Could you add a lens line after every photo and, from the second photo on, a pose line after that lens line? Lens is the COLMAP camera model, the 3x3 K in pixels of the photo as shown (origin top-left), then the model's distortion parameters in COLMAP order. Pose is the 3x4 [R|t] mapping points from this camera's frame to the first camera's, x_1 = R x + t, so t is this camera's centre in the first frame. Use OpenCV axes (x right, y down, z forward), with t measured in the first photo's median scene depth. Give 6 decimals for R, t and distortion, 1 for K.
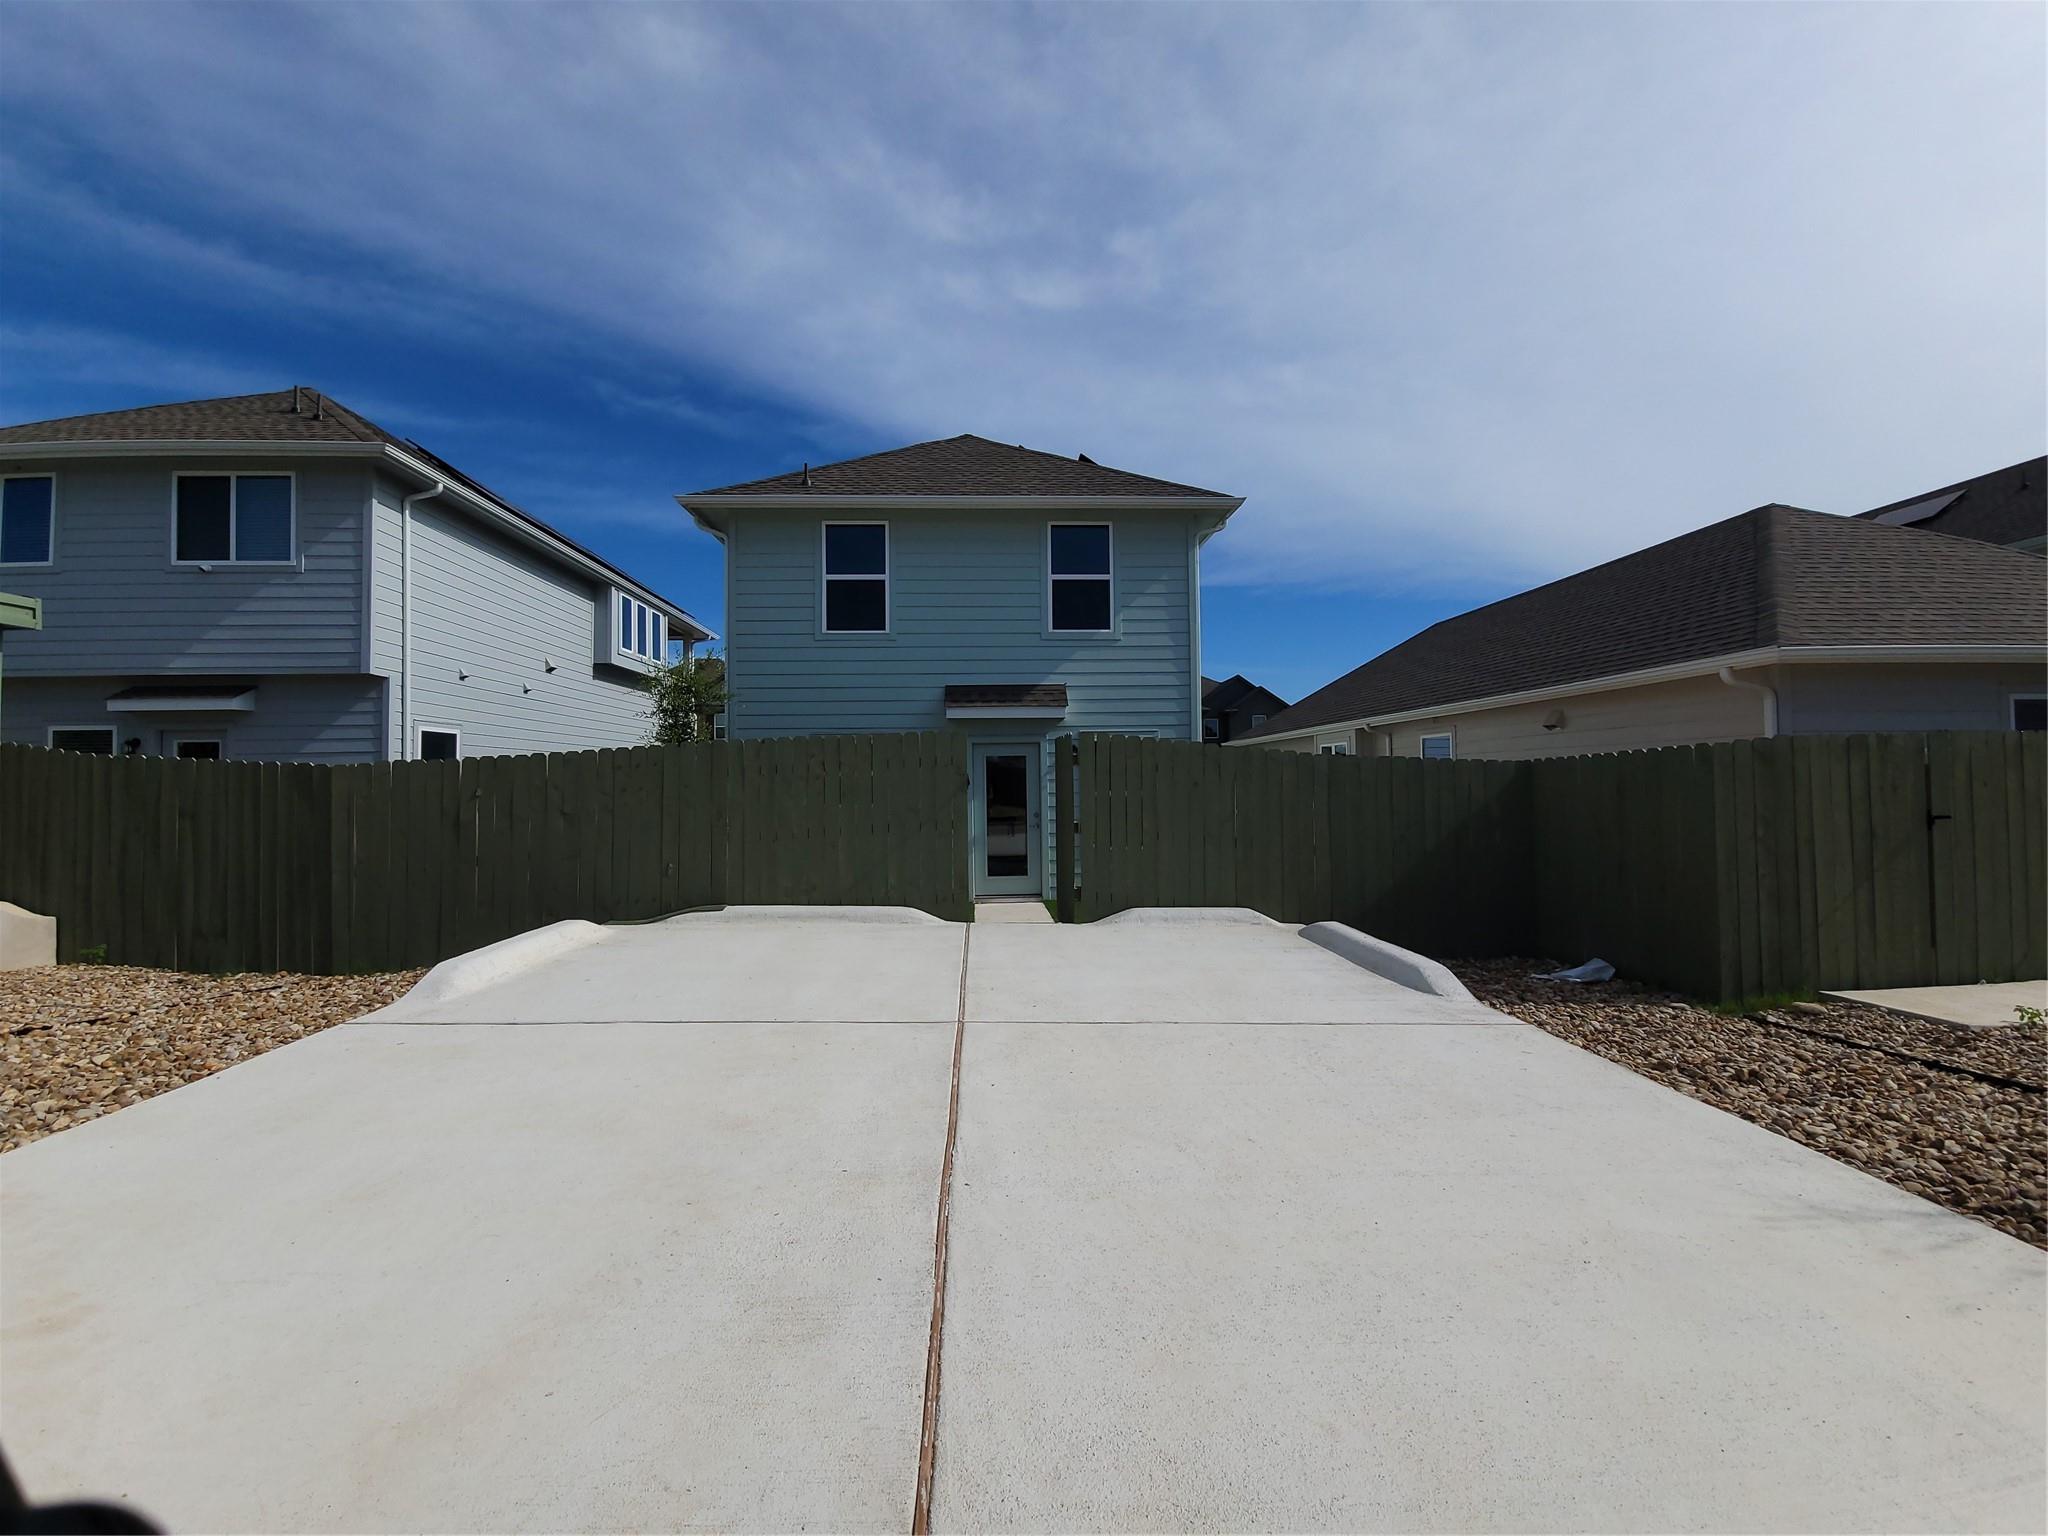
lens RADIAL K [[828.5, 0, 1016.2], [0, 828.5, 764.4], [0, 0, 1]] dist [0.009769, -0.005592]
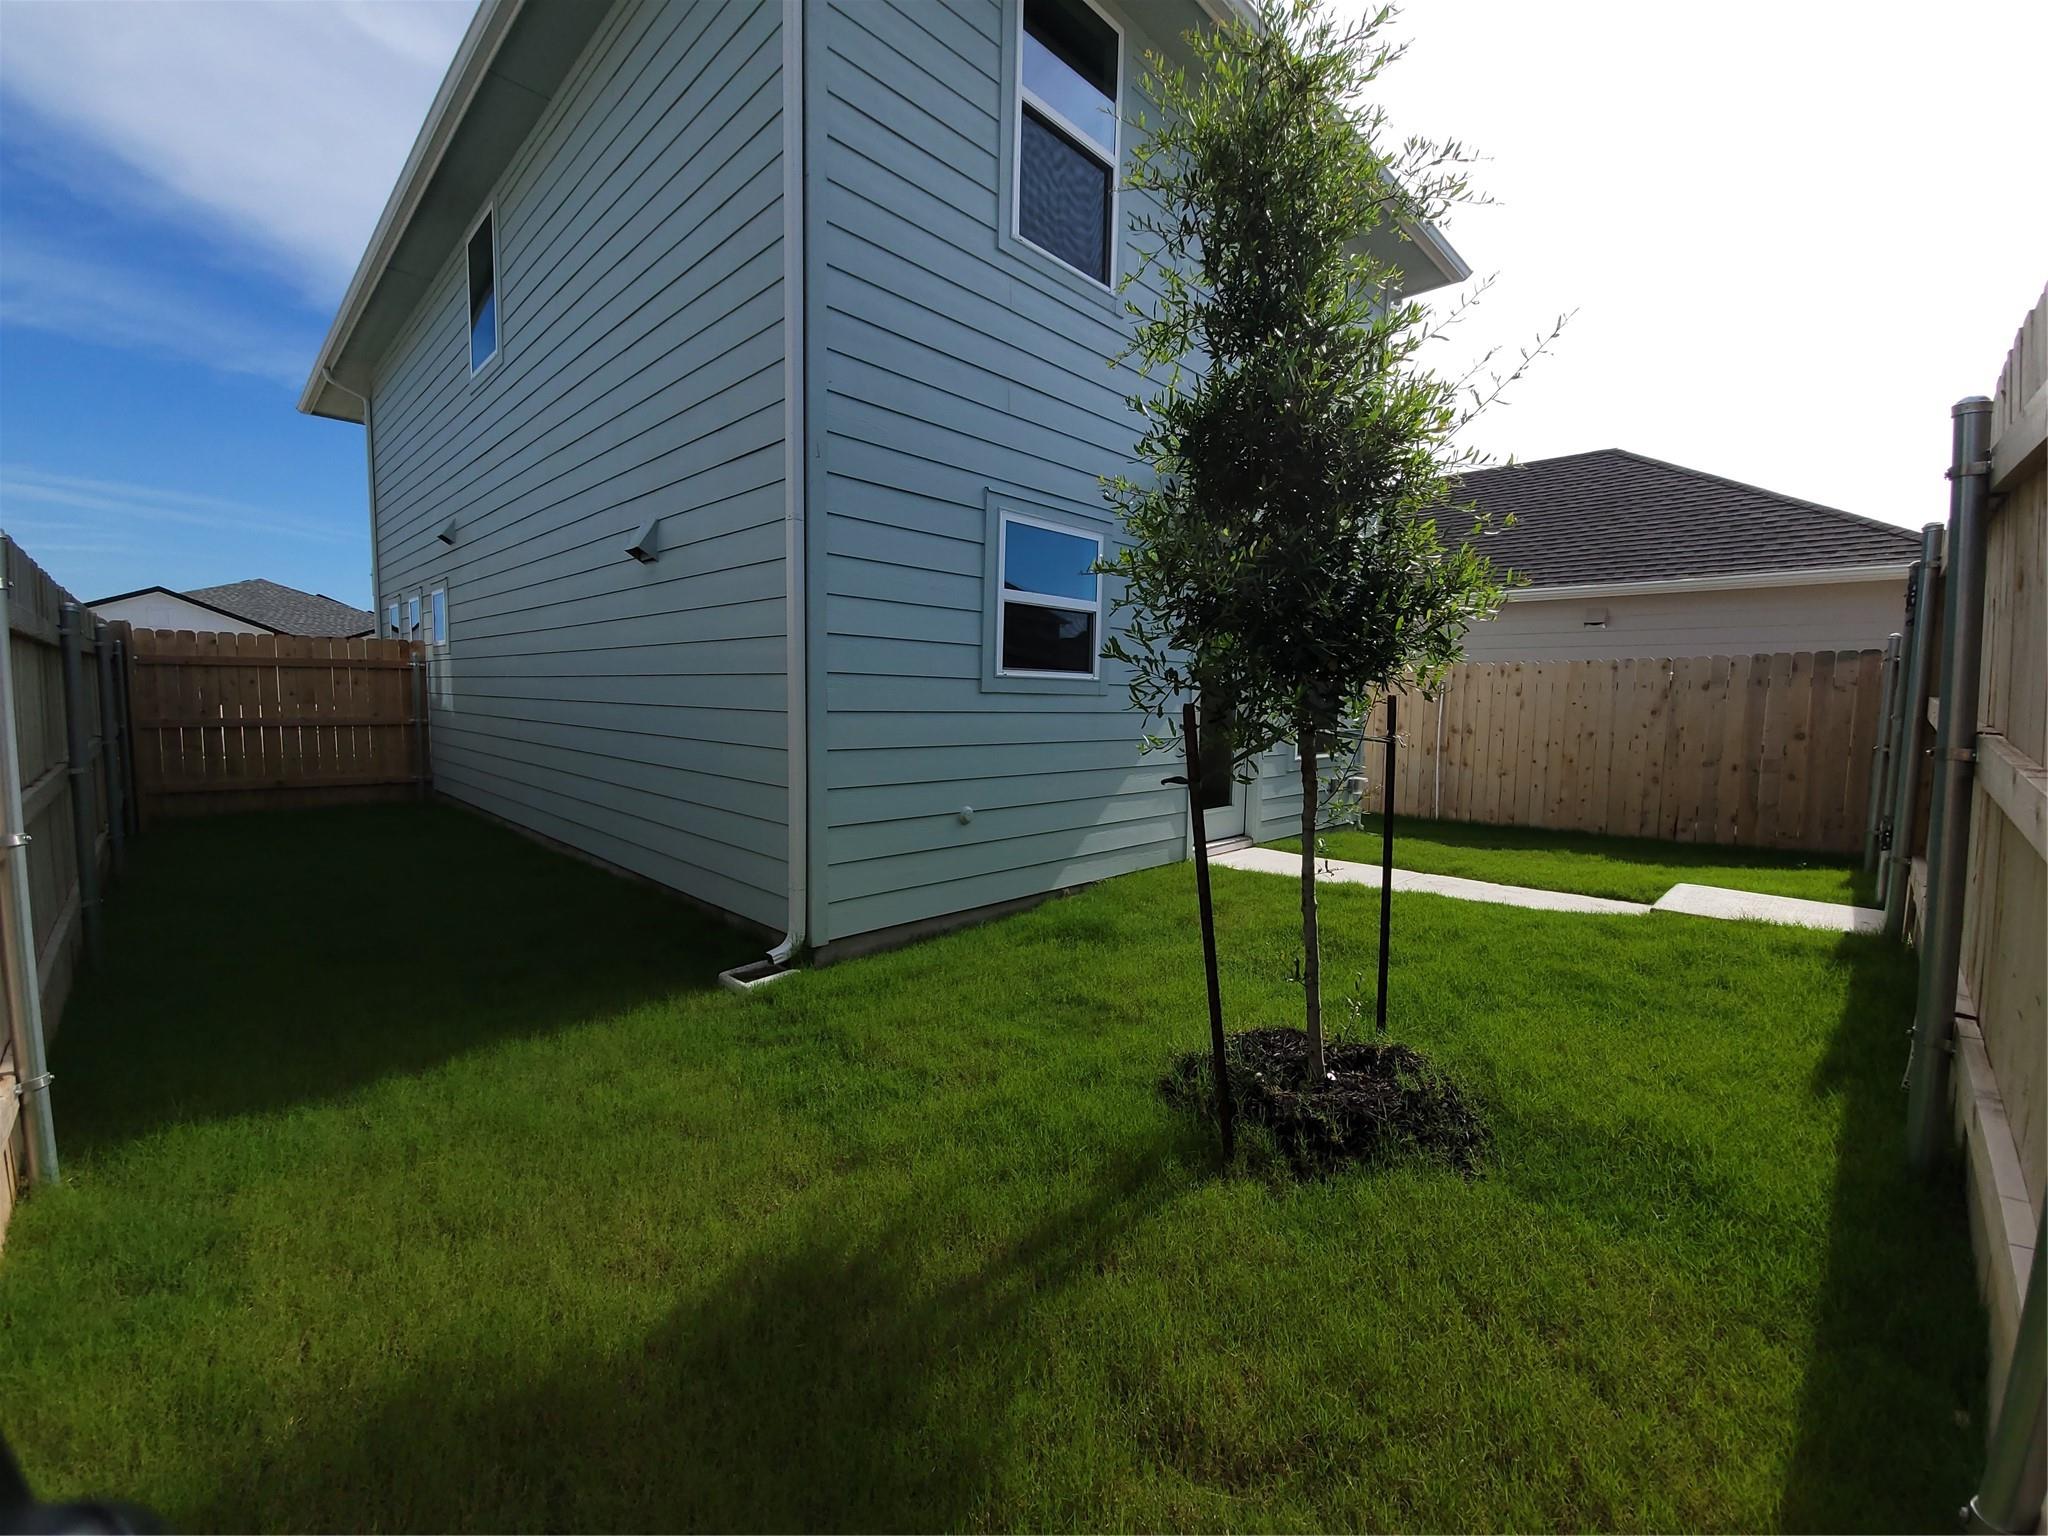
lens RADIAL K [[828.5, 0, 1016.2], [0, 828.5, 764.4], [0, 0, 1]] dist [0.009769, -0.005592]
pose [[0.731298, -0.030797, 0.681363, -0.516632], [-0.046604, 0.994389, 0.094964, 0.056617], [-0.680464, -0.101201, 0.725759, 0.680271]]
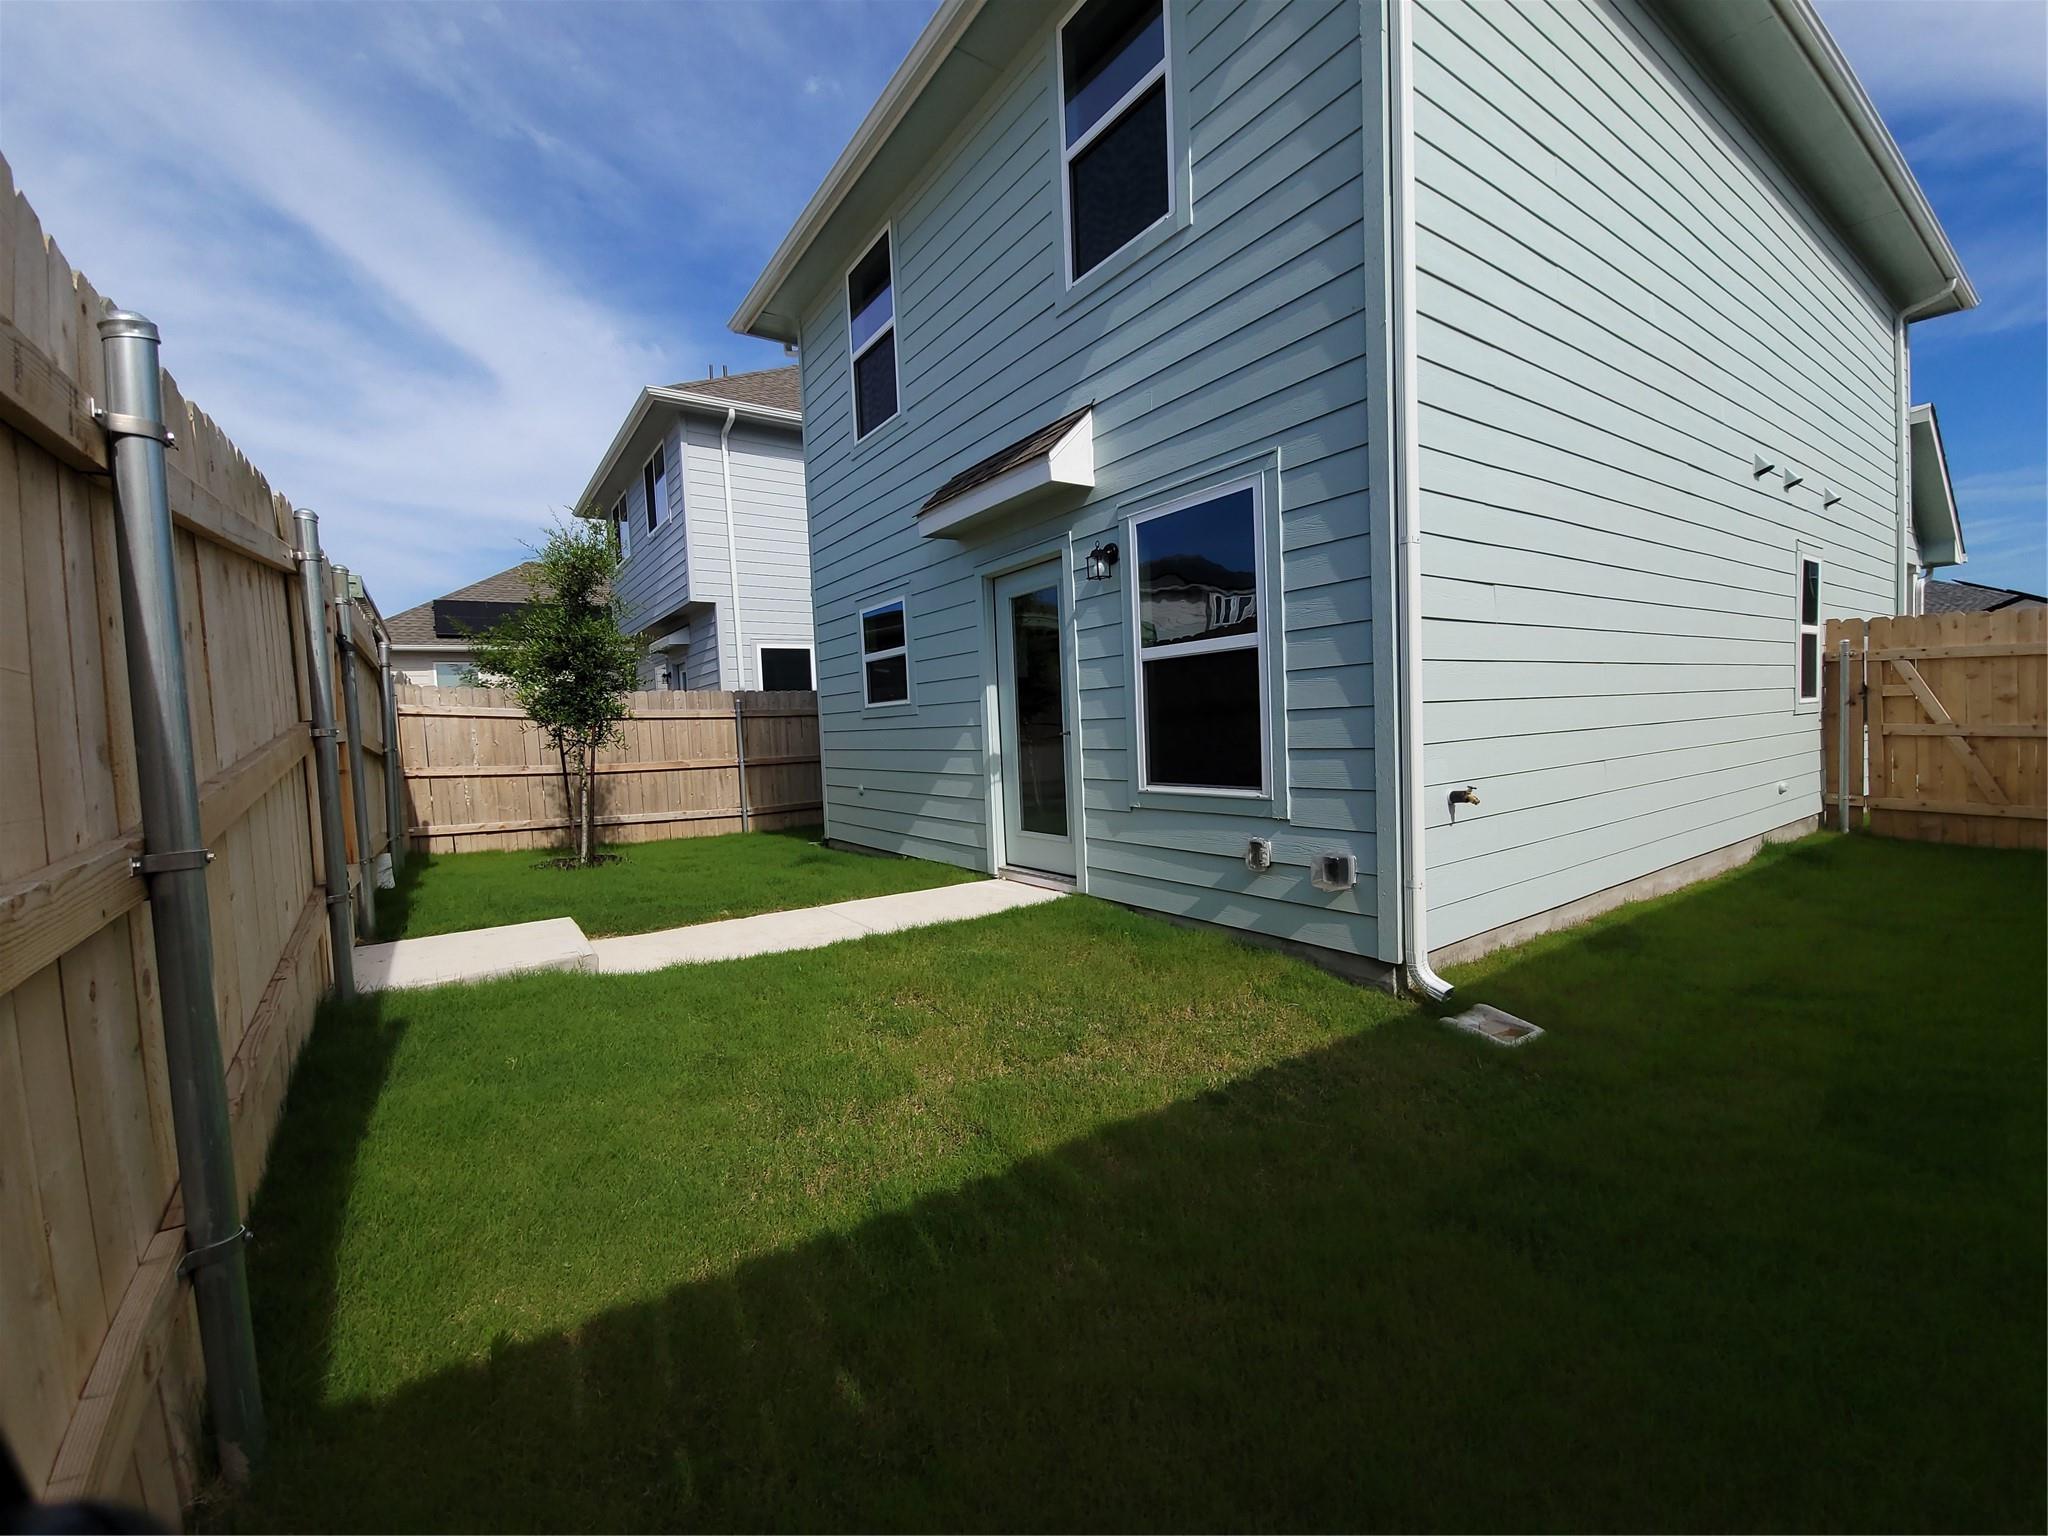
lens RADIAL K [[828.5, 0, 1016.2], [0, 828.5, 764.4], [0, 0, 1]] dist [0.009769, -0.005592]
pose [[0.540700, 0.027966, -0.840751, 0.403397], [0.063307, 0.995260, 0.073820, 0.055392], [0.838830, -0.093140, 0.536367, 0.722762]]
